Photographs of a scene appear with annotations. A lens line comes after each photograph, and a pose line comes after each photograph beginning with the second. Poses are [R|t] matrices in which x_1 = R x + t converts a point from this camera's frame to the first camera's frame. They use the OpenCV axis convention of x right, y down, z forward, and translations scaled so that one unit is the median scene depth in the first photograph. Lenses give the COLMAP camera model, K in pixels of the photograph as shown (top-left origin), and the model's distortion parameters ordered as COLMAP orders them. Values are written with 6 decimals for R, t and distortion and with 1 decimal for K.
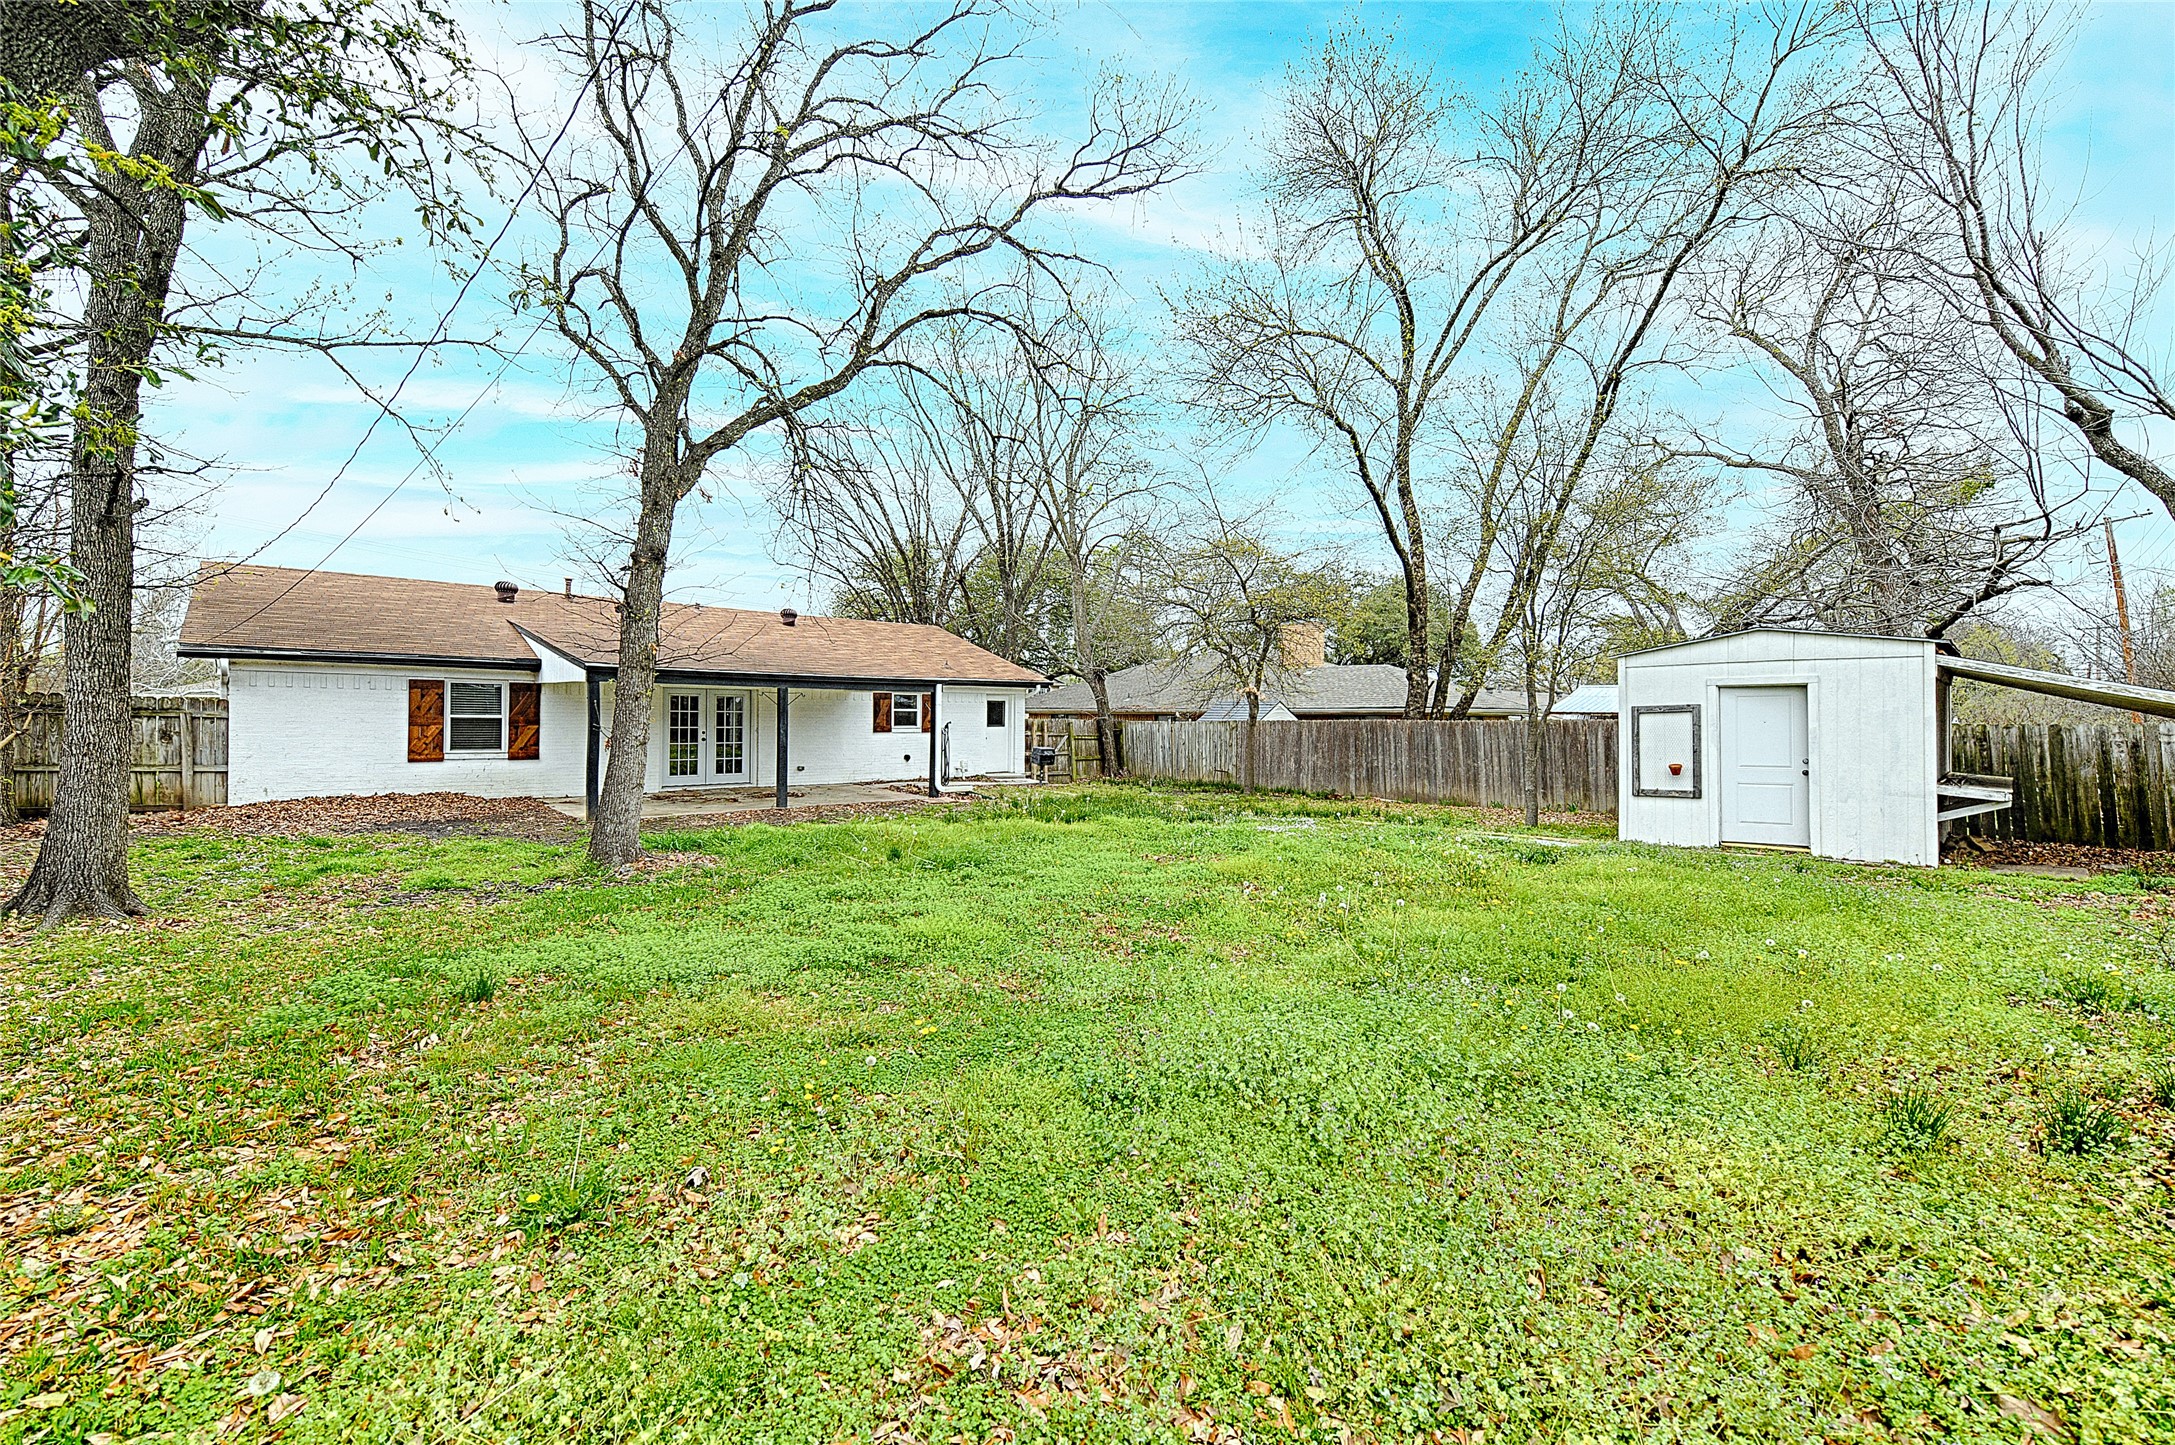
lens RADIAL K [[884.8, 0, 1090.5], [0, 884.8, 710.9], [0, 0, 1]] dist [0.001509, 0.000020]
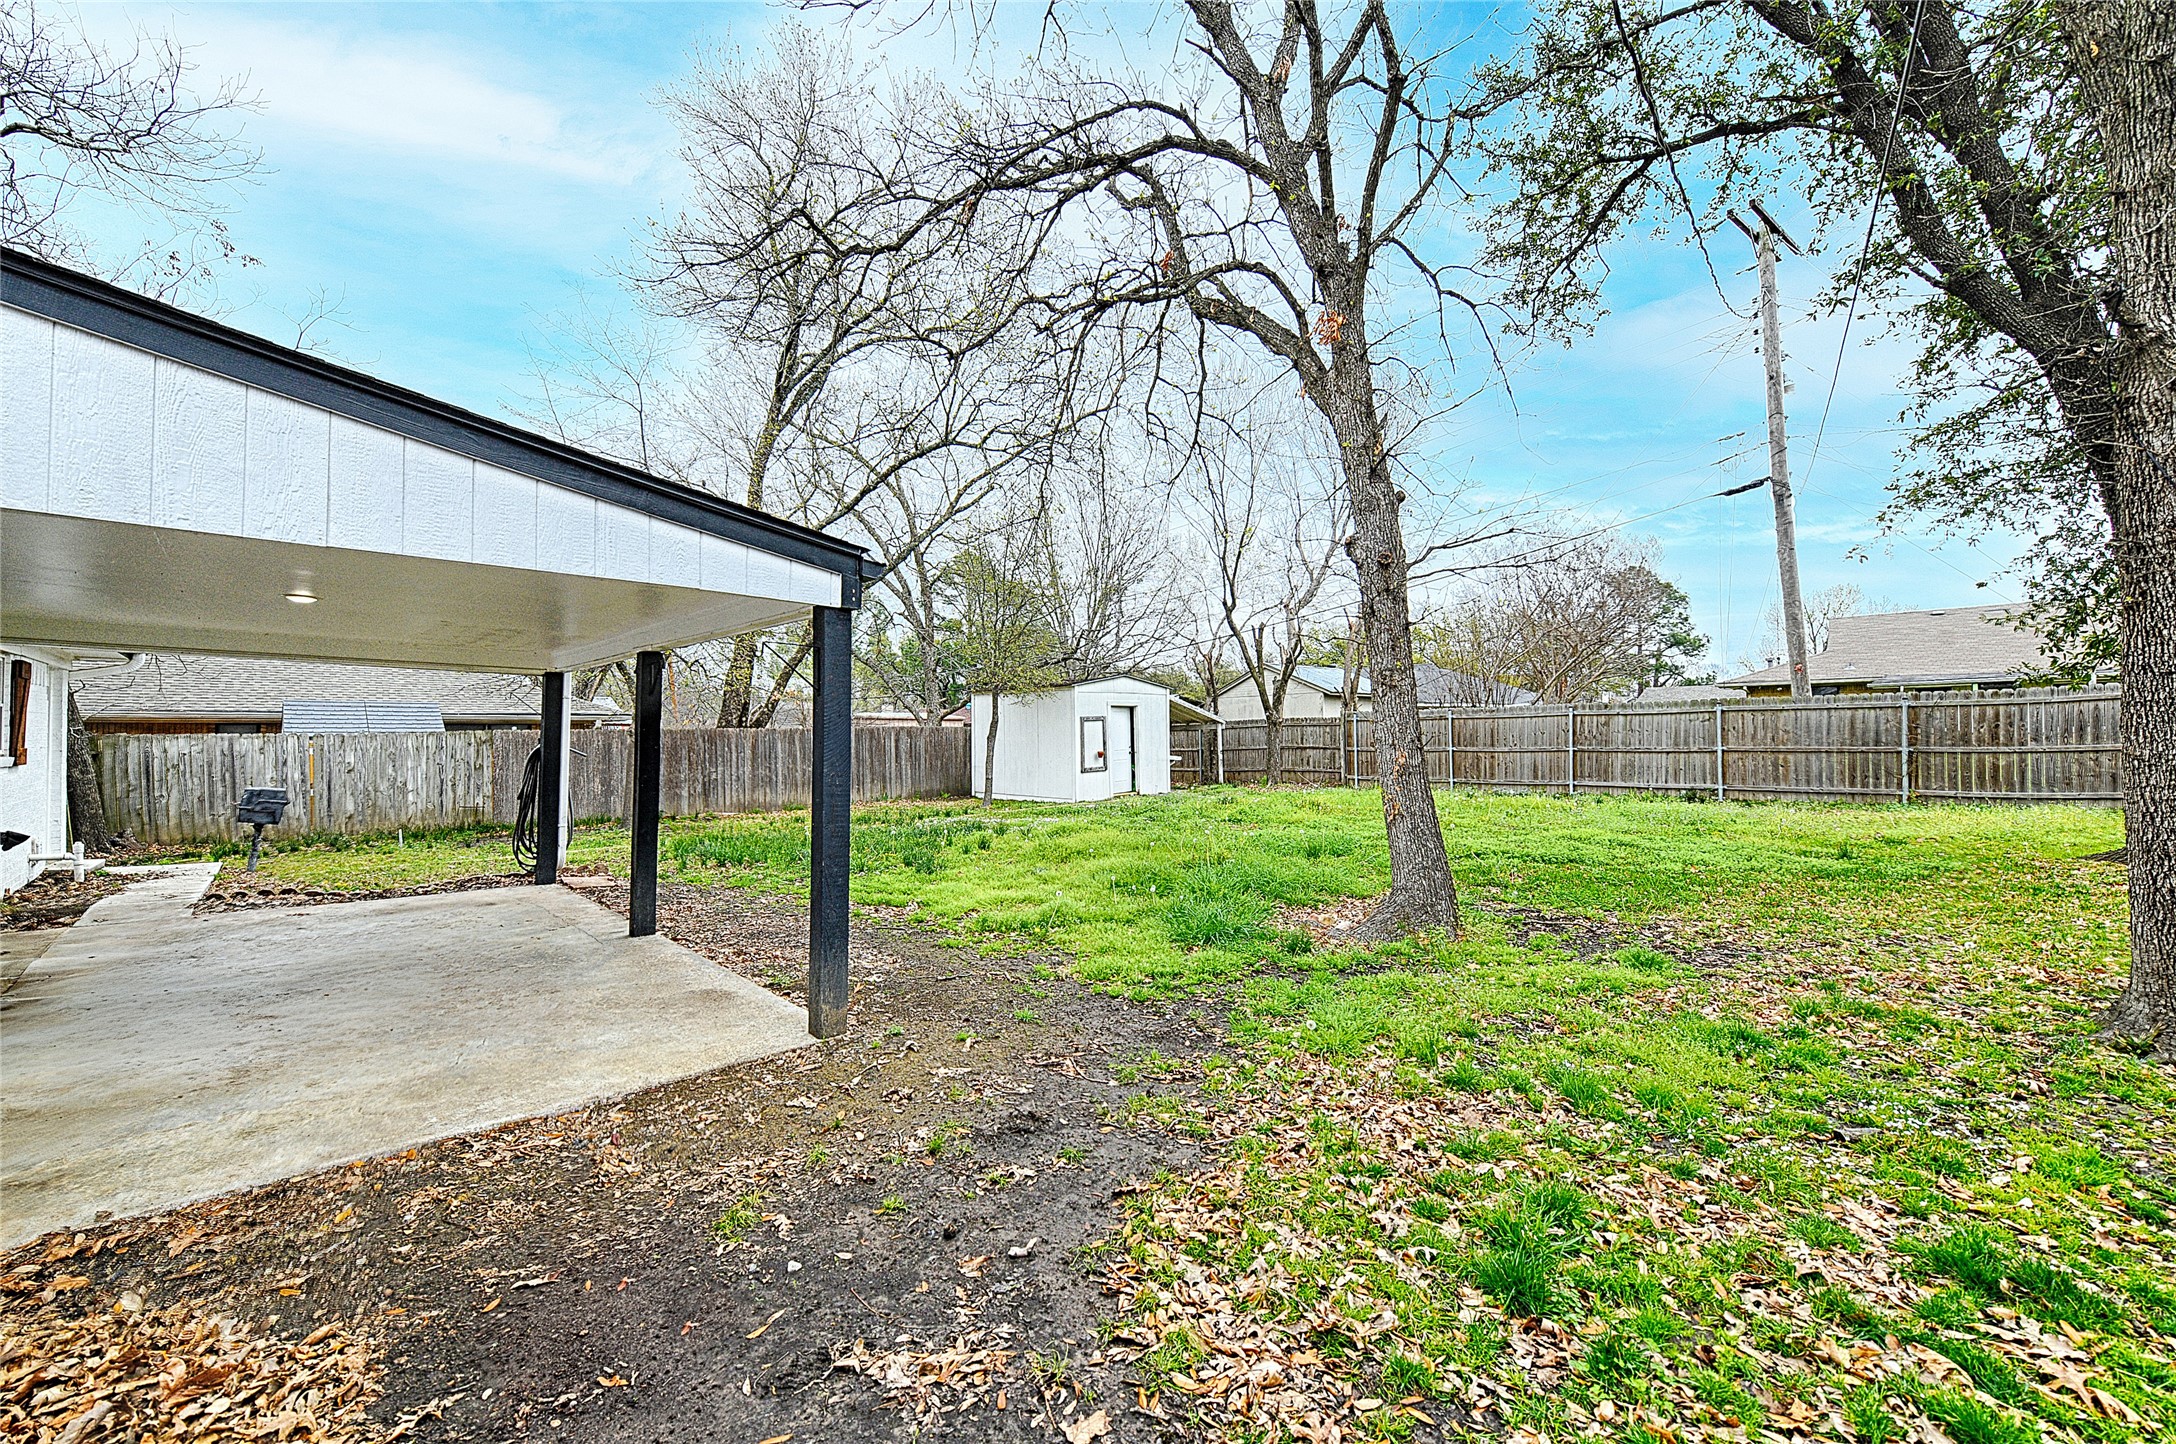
lens RADIAL K [[885.3, 0, 1095.0], [0, 885.3, 716.4], [0, 0, 1]] dist [0.001509, 0.000020]
pose [[-0.032357, 0.011129, 0.999414, -0.990001], [-0.001483, 0.999936, -0.011183, 0.011829], [-0.999475, -0.001844, -0.032338, 1.024867]]
